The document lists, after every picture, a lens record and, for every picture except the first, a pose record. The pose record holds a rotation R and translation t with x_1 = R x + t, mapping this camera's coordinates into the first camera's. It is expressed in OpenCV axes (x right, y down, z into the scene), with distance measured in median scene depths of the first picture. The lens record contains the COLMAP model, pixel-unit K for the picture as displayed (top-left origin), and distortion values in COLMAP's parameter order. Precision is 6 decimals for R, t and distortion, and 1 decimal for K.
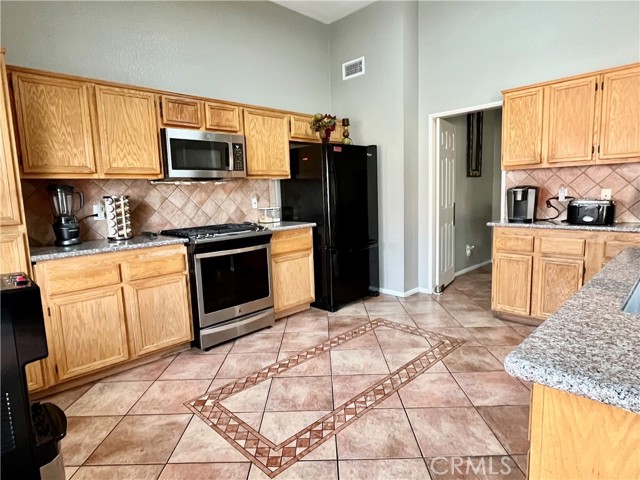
lens RADIAL K [[371.9, 0, 320.0], [0, 371.9, 240.0], [0, 0, 1]] dist [-0.000917, -0.000528]
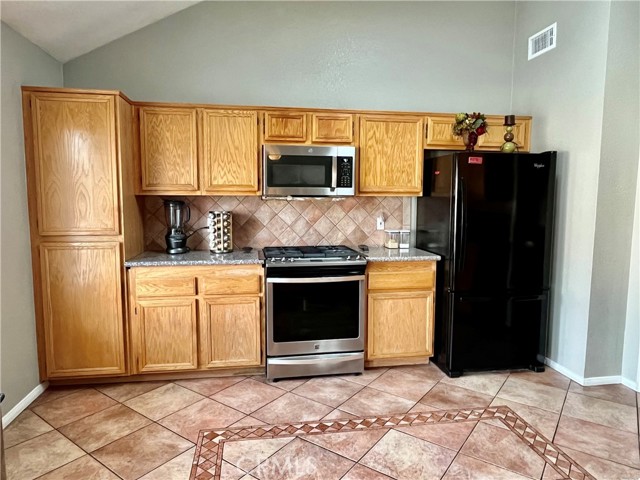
lens RADIAL K [[420.1, 0, 320.0], [0, 420.1, 240.0], [0, 0, 1]] dist [-0.000836, -0.000593]
pose [[0.809790, 0.096705, -0.578696, 0.336846], [-0.107123, 0.994113, 0.016224, -0.077975], [0.576858, 0.048853, 0.815382, 0.177207]]
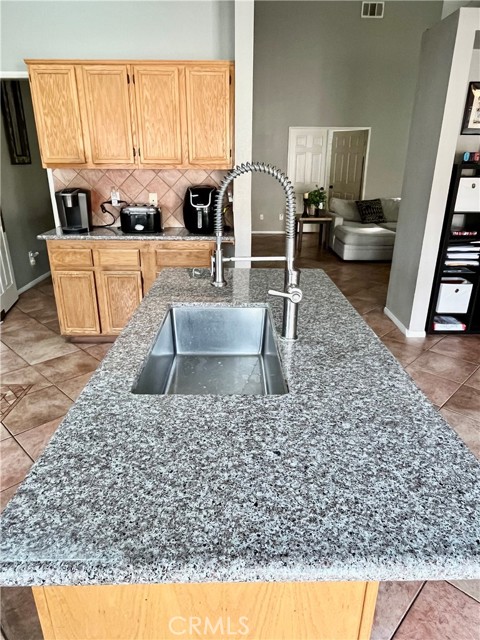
lens RADIAL K [[420.1, 0, 240.0], [0, 420.1, 320.0], [0, 0, 1]] dist [-0.000836, -0.000593]
pose [[0.695587, -0.219876, 0.683969, 0.095590], [0.062942, 0.967007, 0.246852, -0.072992], [-0.715680, -0.128657, 0.686476, 0.026942]]
